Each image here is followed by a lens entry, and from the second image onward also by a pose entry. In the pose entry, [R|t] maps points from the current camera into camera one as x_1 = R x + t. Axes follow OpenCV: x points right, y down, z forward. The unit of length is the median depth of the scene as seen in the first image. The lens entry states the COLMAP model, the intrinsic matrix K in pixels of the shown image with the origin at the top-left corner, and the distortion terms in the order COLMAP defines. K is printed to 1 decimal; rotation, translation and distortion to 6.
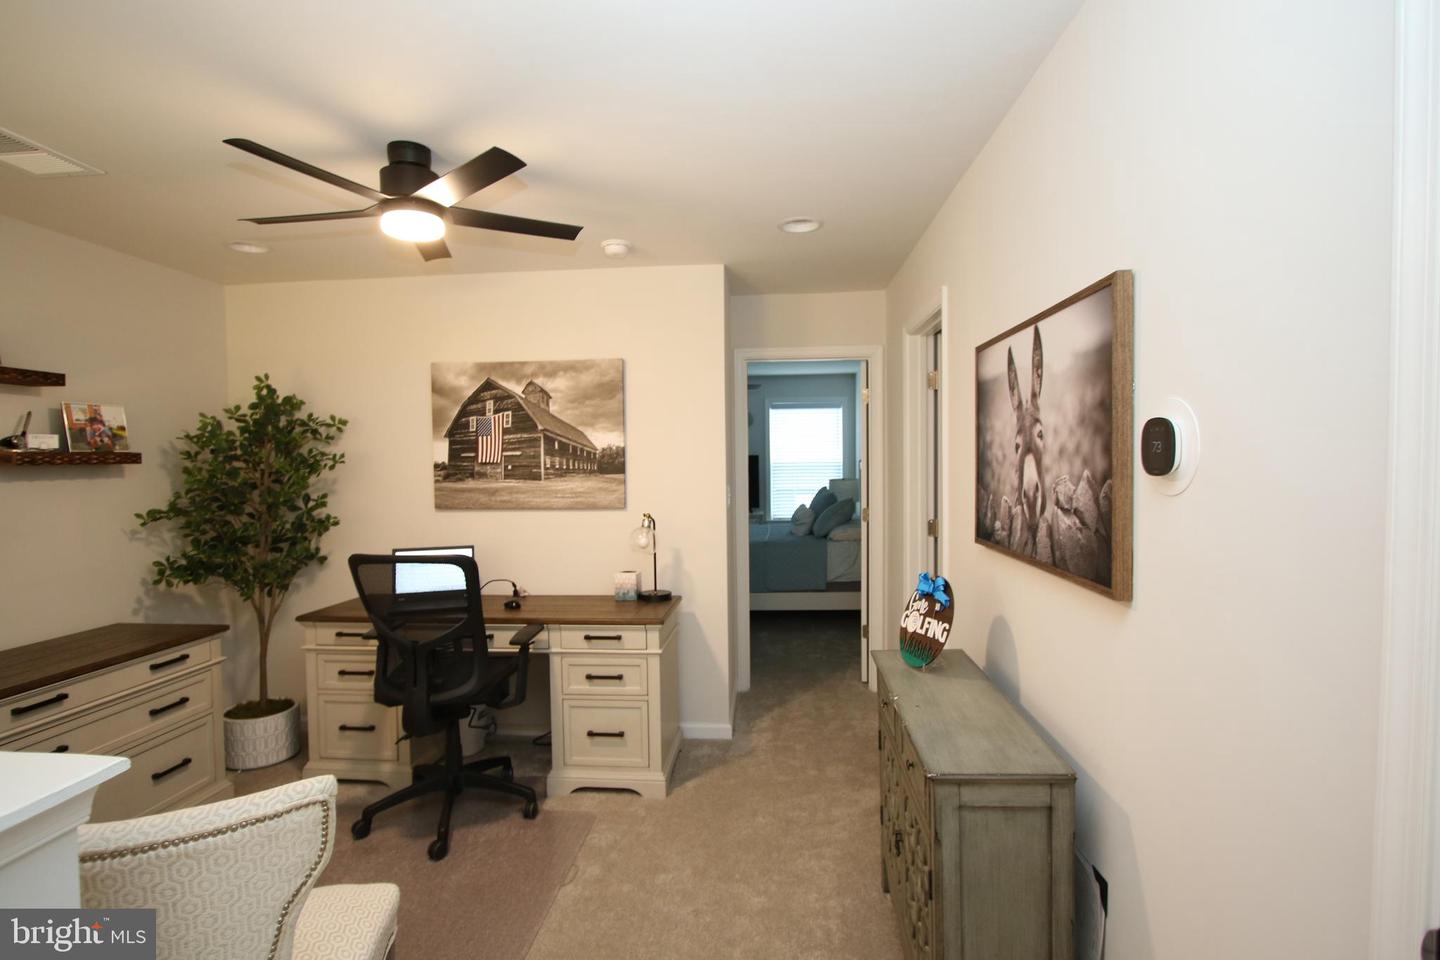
lens RADIAL K [[700.7, 0, 716.0], [0, 700.7, 484.6], [0, 0, 1]] dist [-0.017739, 0.003094]
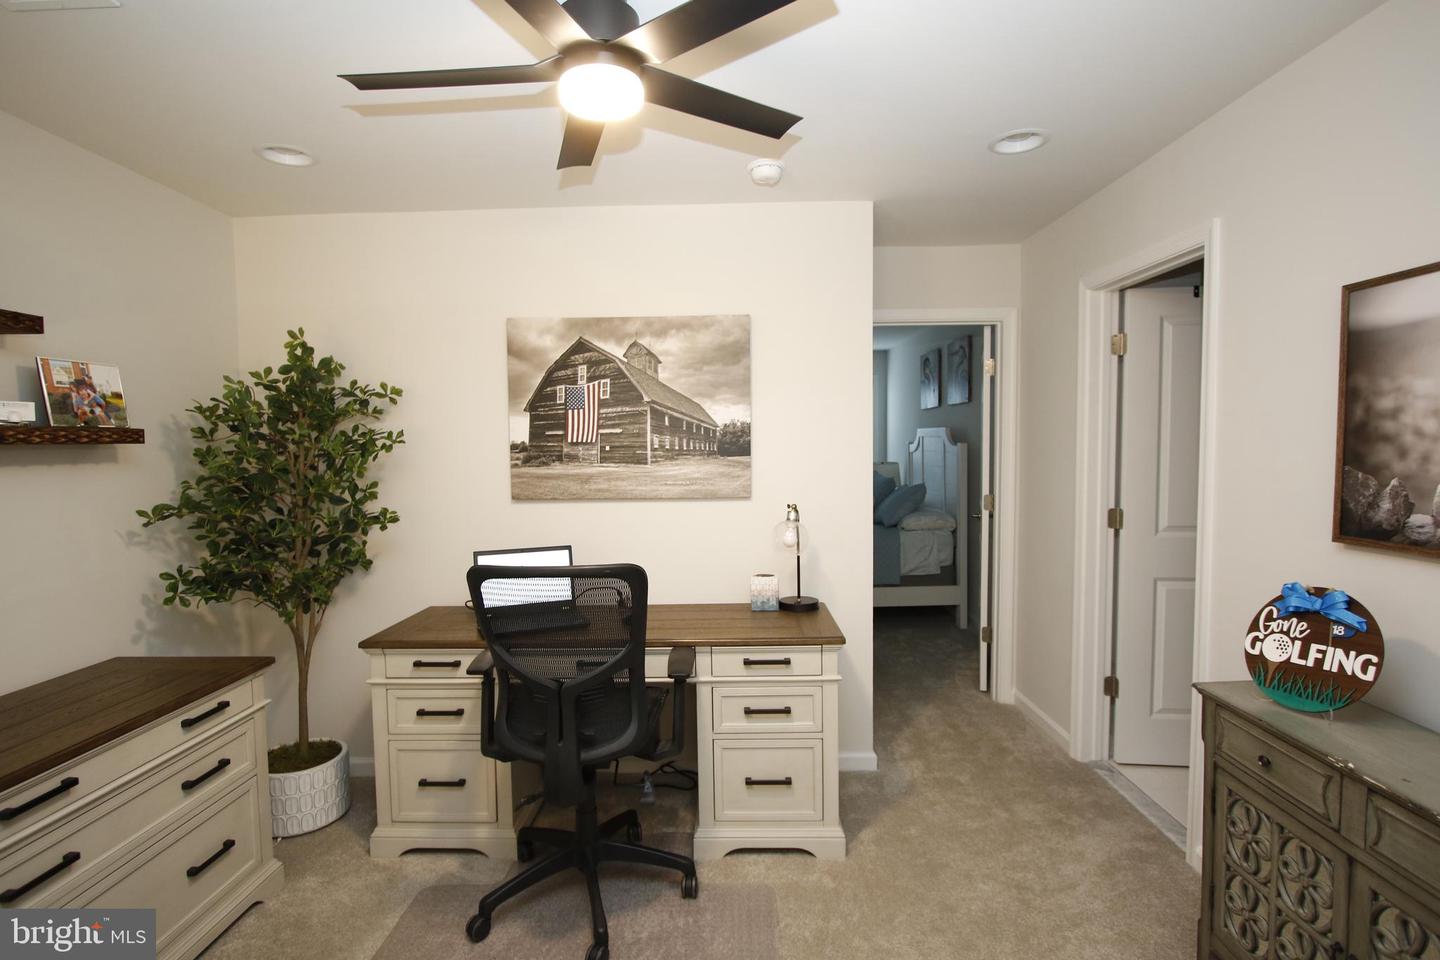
lens RADIAL K [[700.7, 0, 715.7], [0, 700.7, 484.6], [0, 0, 1]] dist [-0.017739, 0.003094]
pose [[0.997717, -0.005932, 0.067269, -0.270728], [0.004489, 0.999757, 0.021578, 0.000741], [-0.067380, -0.021227, 0.997502, 0.217031]]
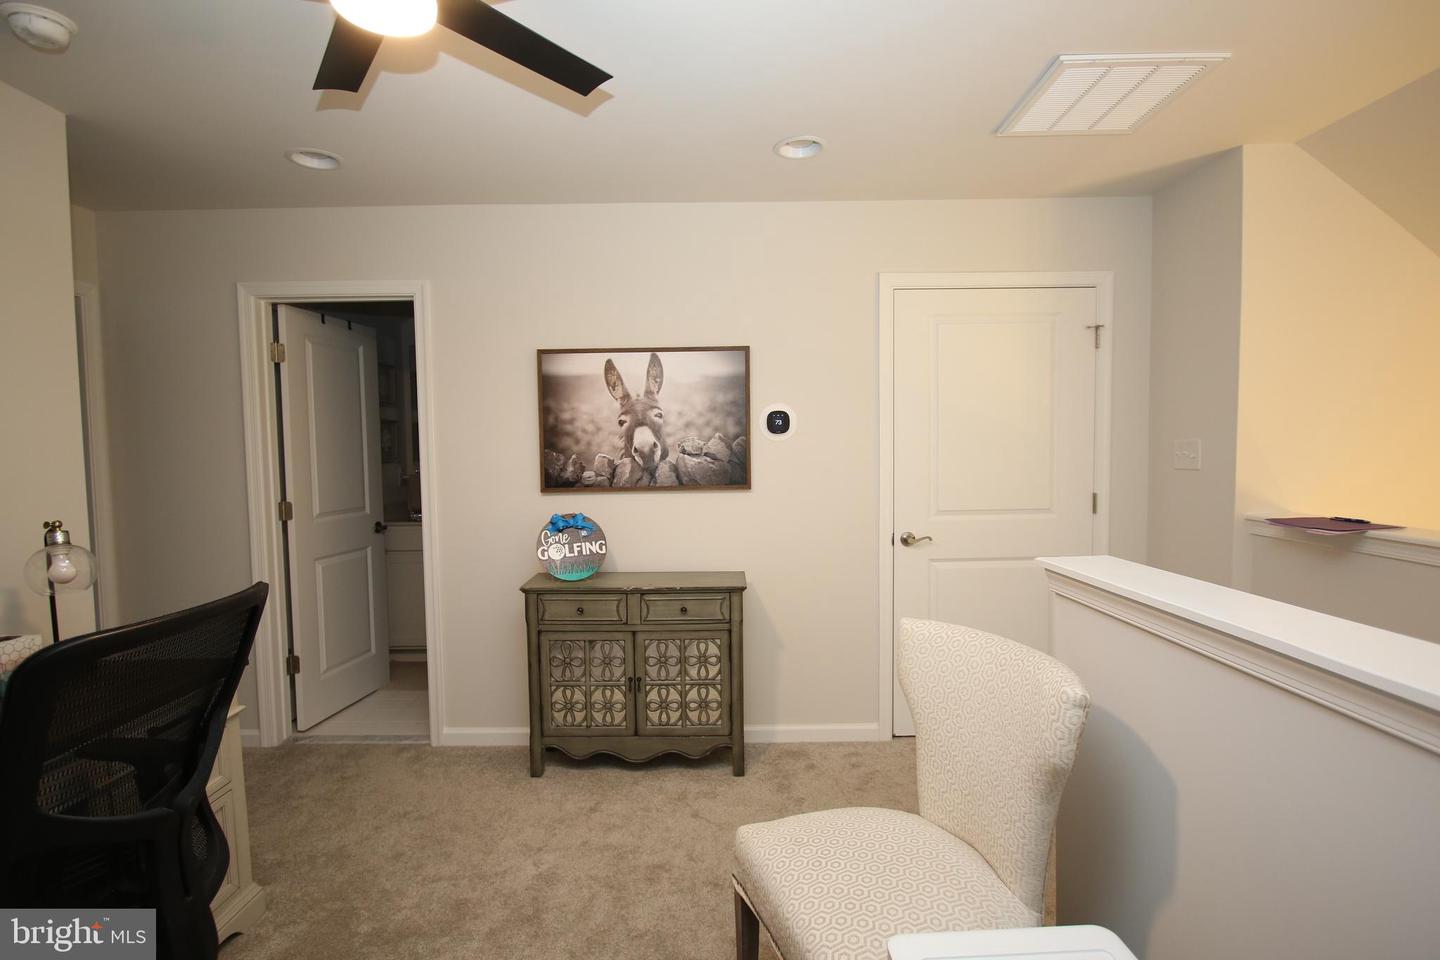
lens RADIAL K [[700.7, 0, 713.4], [0, 700.7, 489.5], [0, 0, 1]] dist [-0.017739, 0.003094]
pose [[-0.076930, -0.047769, 0.995892, -0.769719], [0.053209, 0.997231, 0.051944, 0.018277], [-0.995616, 0.056987, -0.074175, 0.578807]]
